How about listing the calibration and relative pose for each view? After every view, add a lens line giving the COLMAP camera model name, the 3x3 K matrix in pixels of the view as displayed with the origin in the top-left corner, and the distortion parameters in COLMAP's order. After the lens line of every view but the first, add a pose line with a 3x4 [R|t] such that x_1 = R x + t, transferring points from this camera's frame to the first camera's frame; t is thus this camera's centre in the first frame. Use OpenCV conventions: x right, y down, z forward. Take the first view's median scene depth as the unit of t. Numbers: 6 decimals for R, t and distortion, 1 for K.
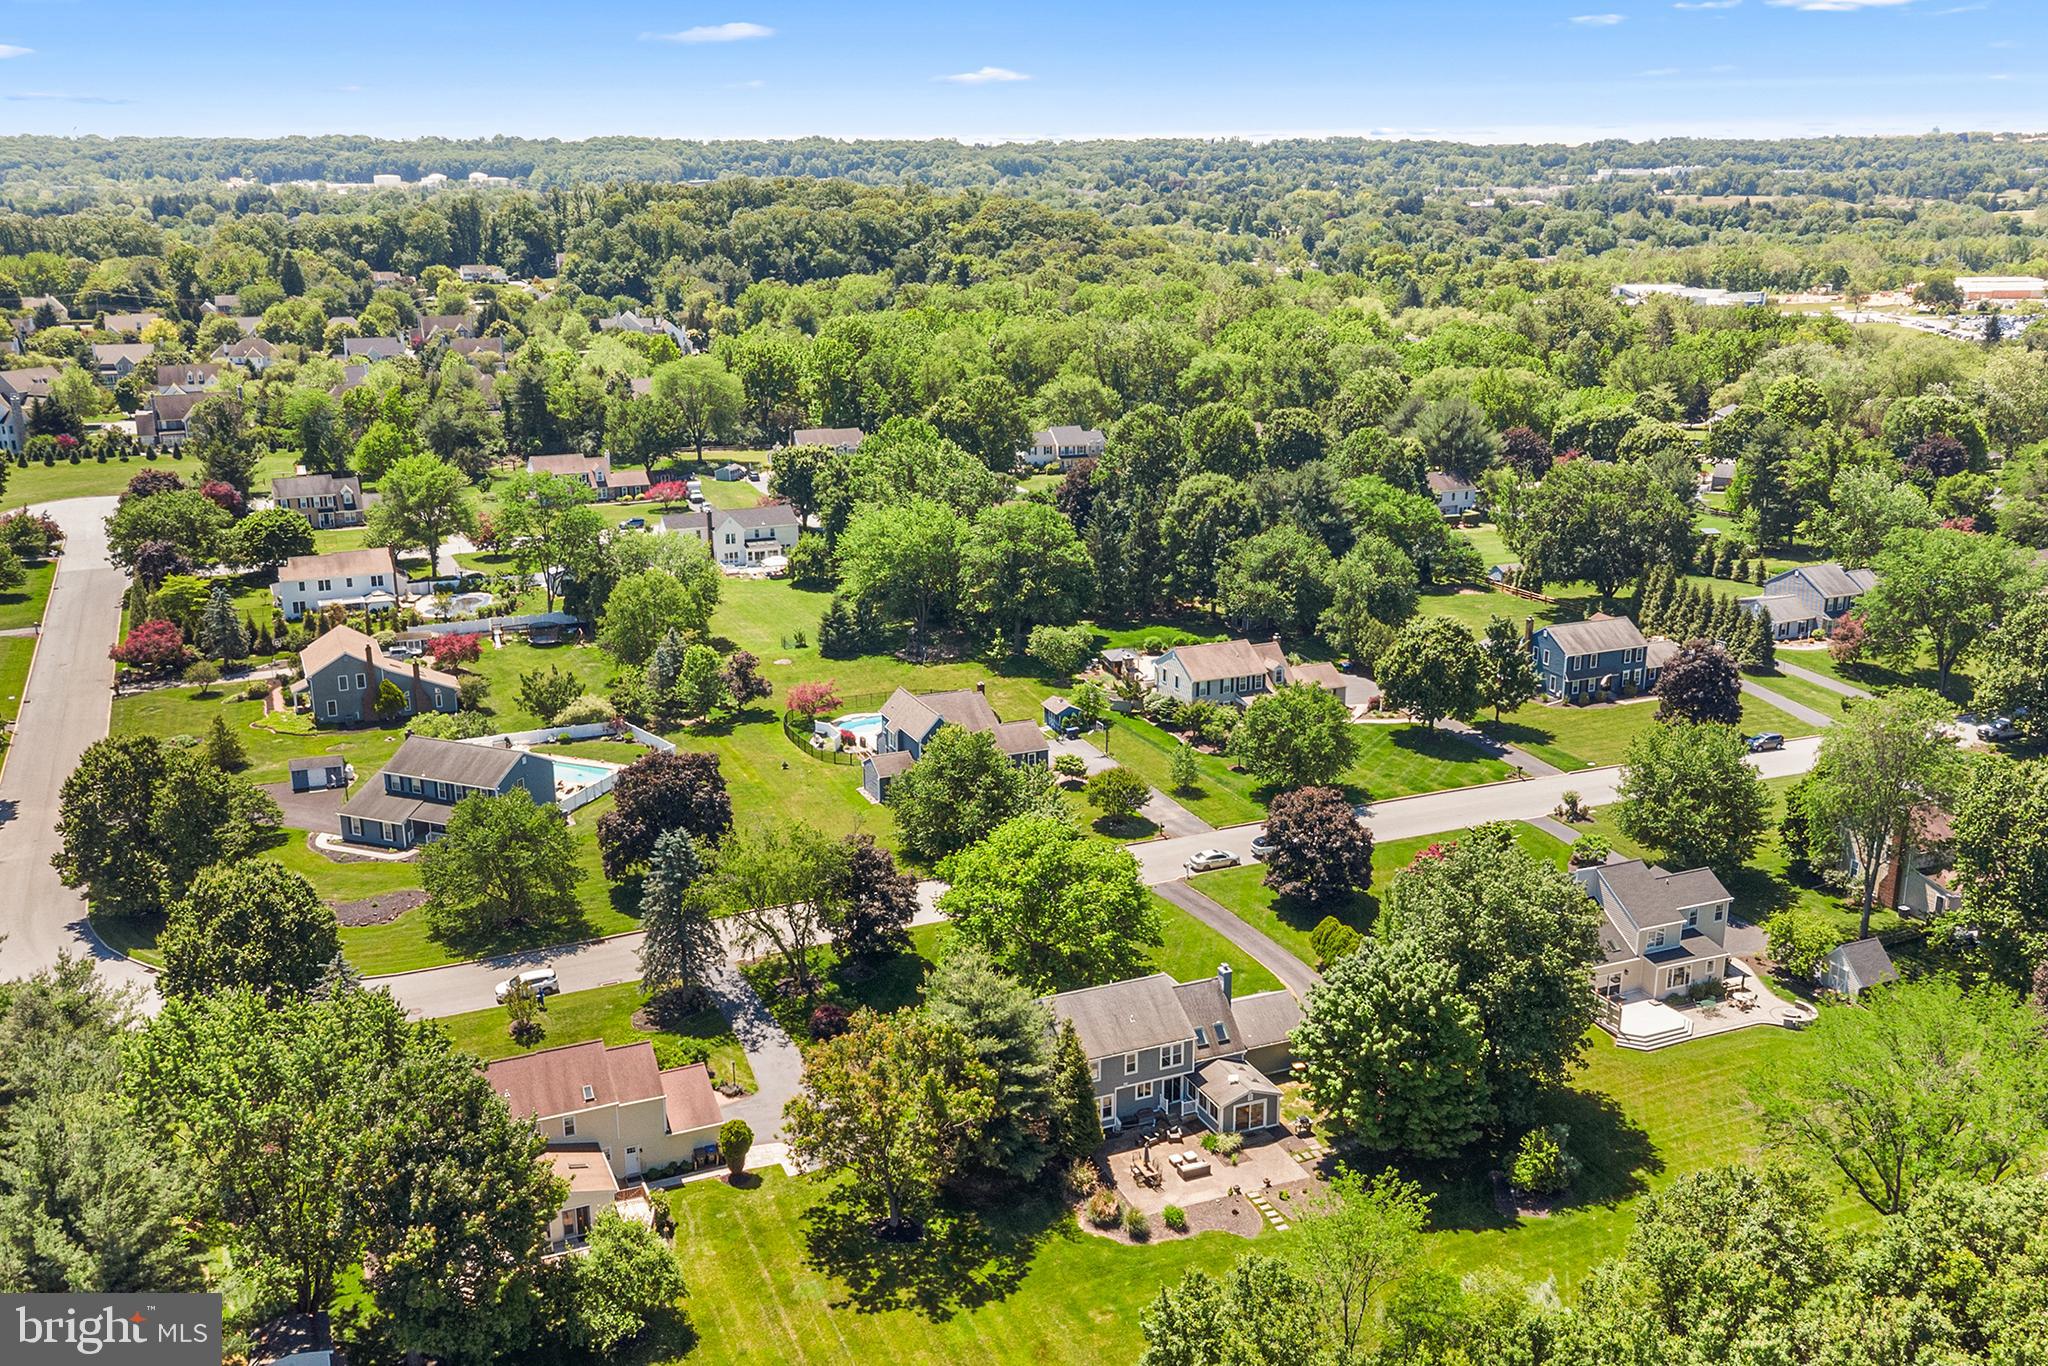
lens RADIAL K [[1822.0, 0, 1026.3], [0, 1822.0, 680.6], [0, 0, 1]] dist [0.054622, -0.018503]
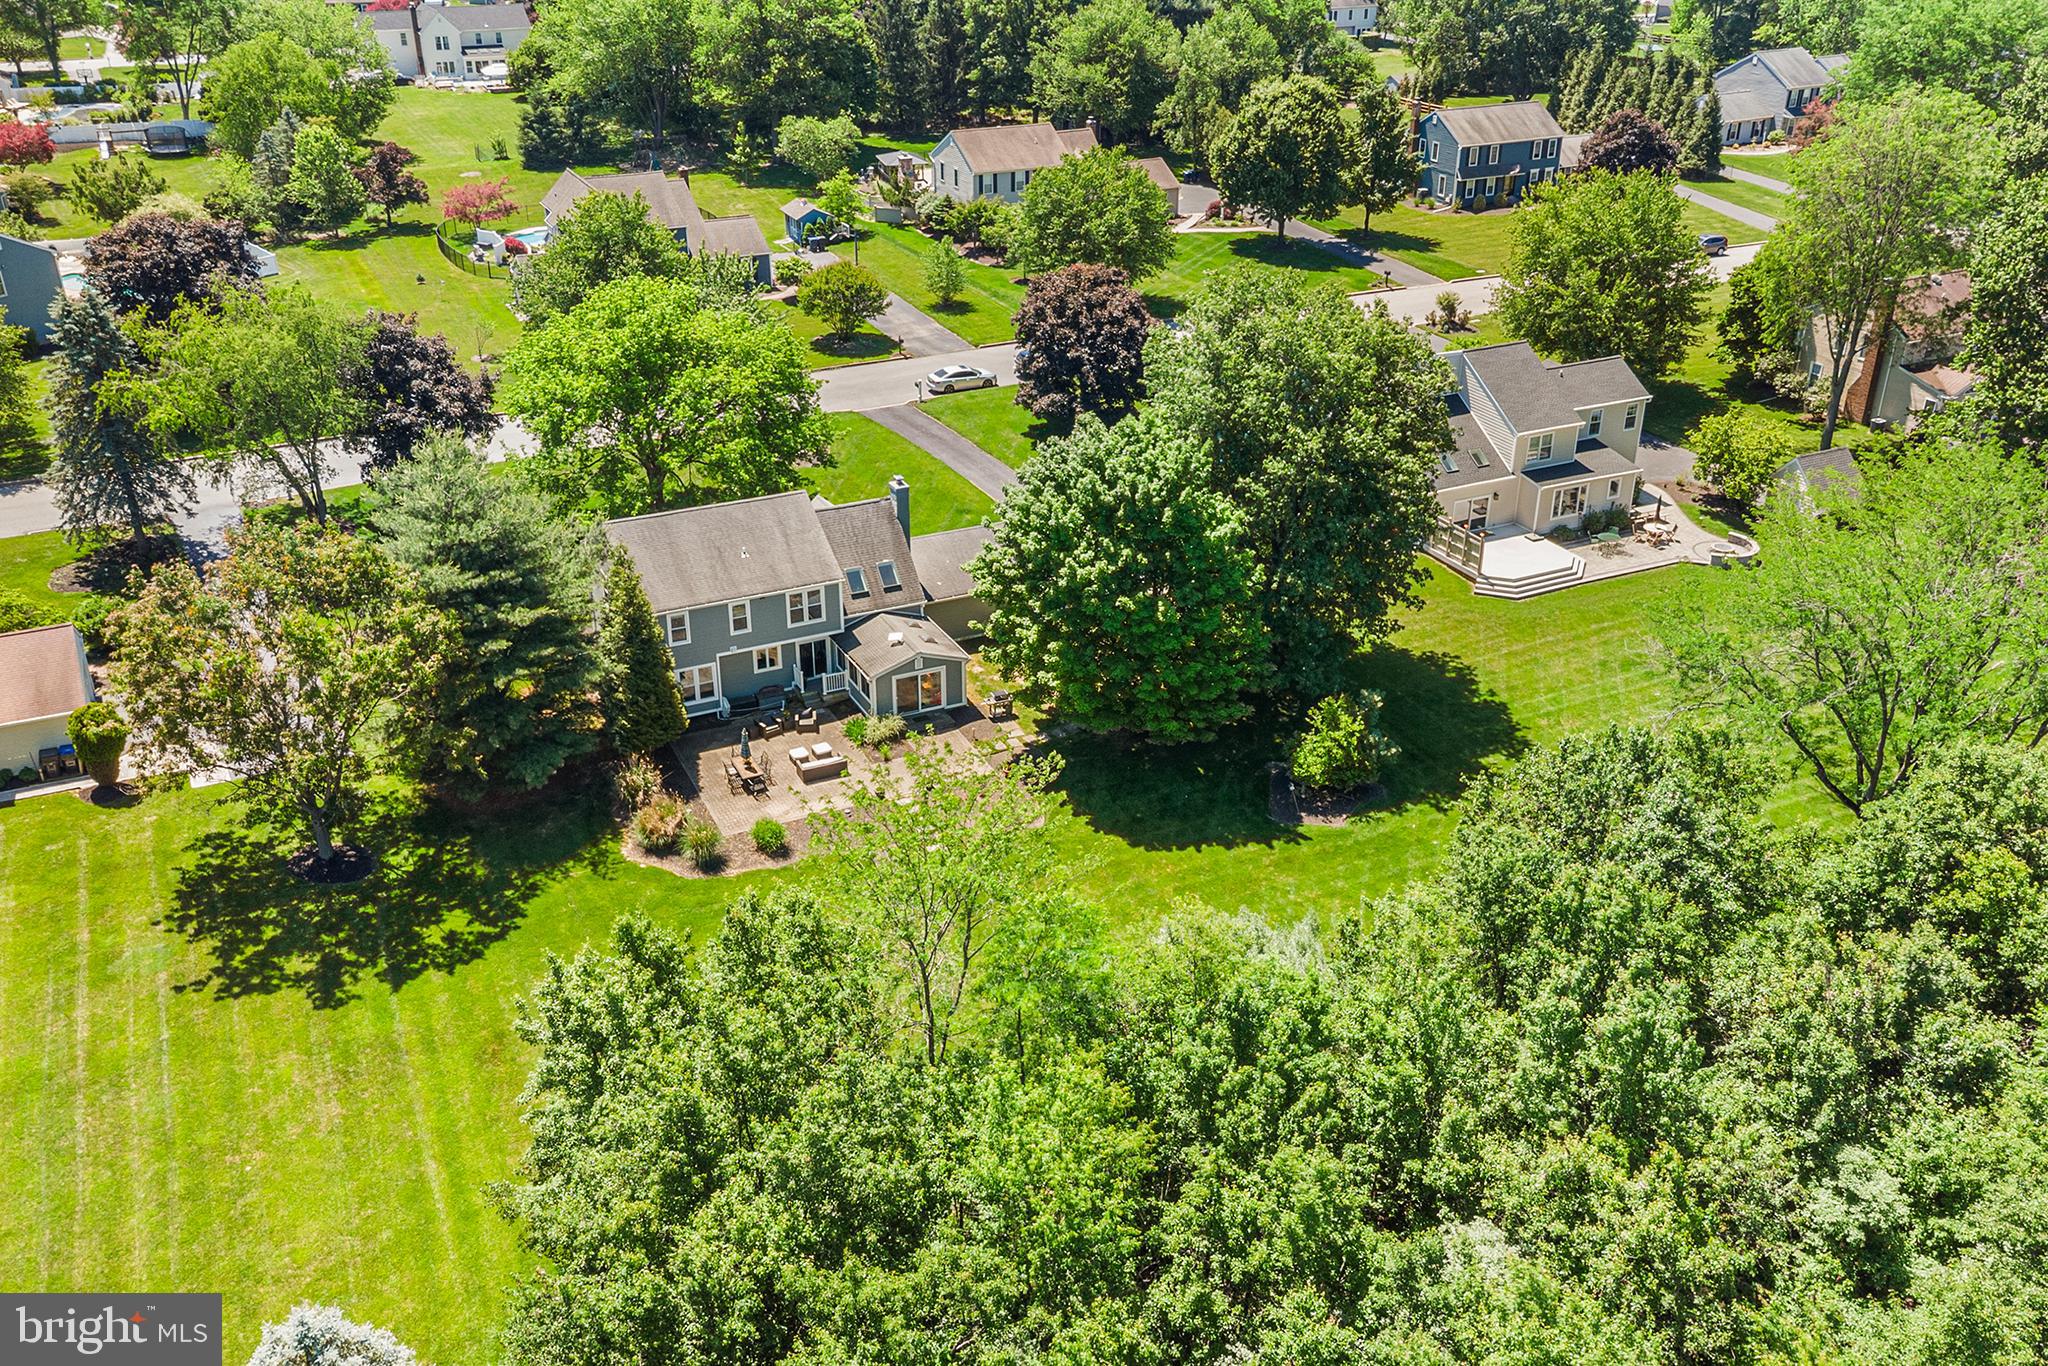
lens RADIAL K [[1822.0, 0, 1022.5], [0, 1822.0, 661.0], [0, 0, 1]] dist [0.054622, -0.018503]
pose [[0.999350, -0.014125, 0.033173, 0.137418], [0.008075, 0.984378, 0.175880, 0.109864], [-0.035139, -0.175498, 0.983852, 0.344300]]
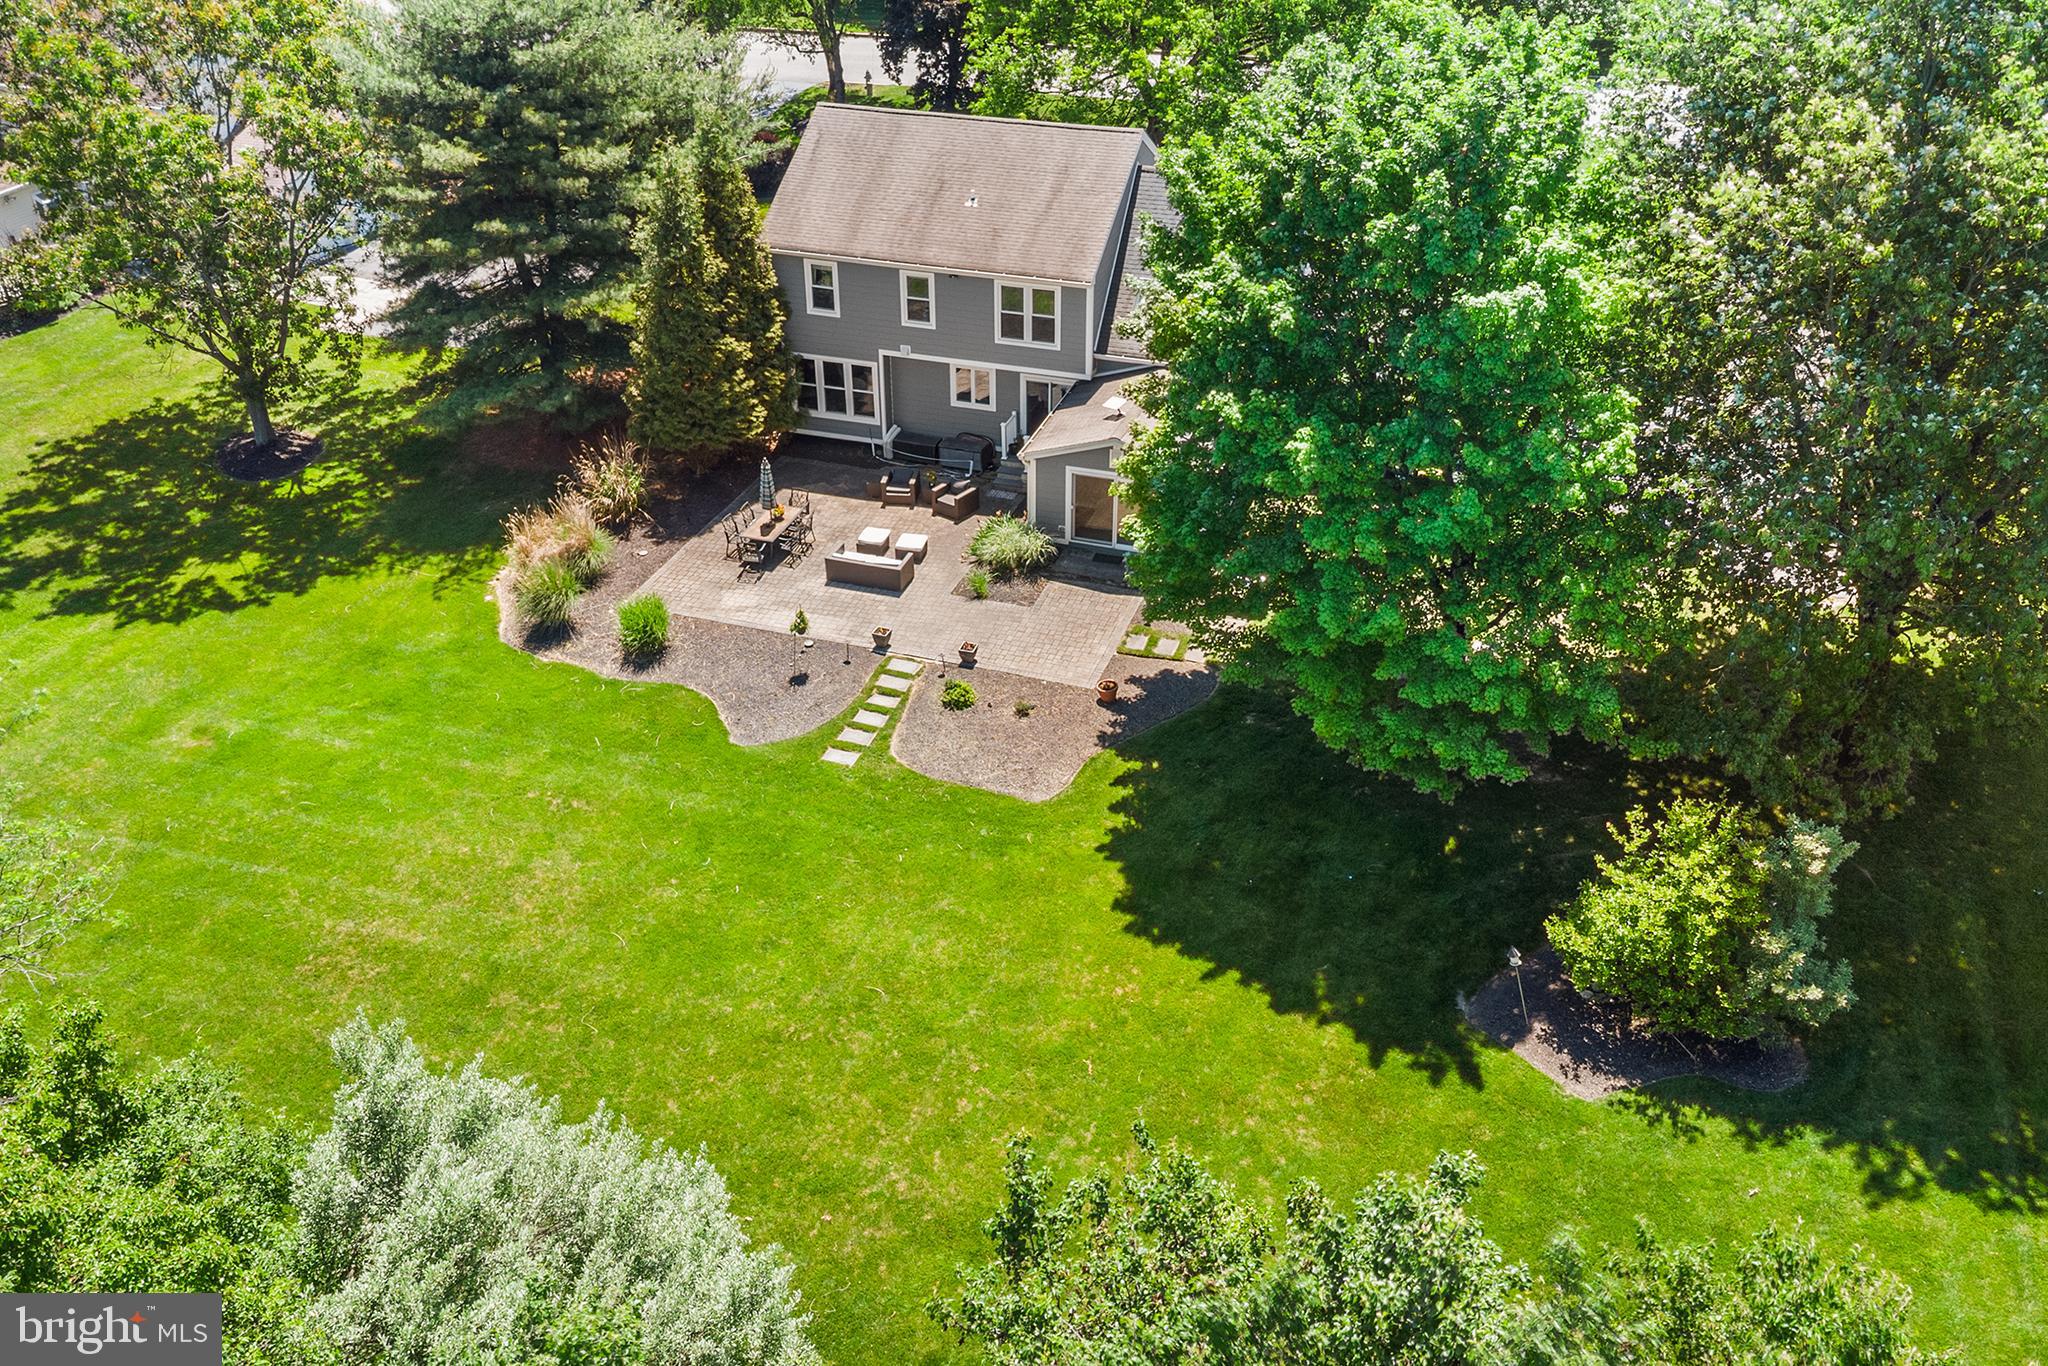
lens RADIAL K [[1822.0, 0, 1010.5], [0, 1822.0, 686.4], [0, 0, 1]] dist [0.054622, -0.018503]
pose [[0.745135, 0.352411, -0.566199, 0.327995], [-0.180082, 0.923767, 0.337973, 0.149108], [0.642141, -0.149873, 0.751794, 0.699677]]
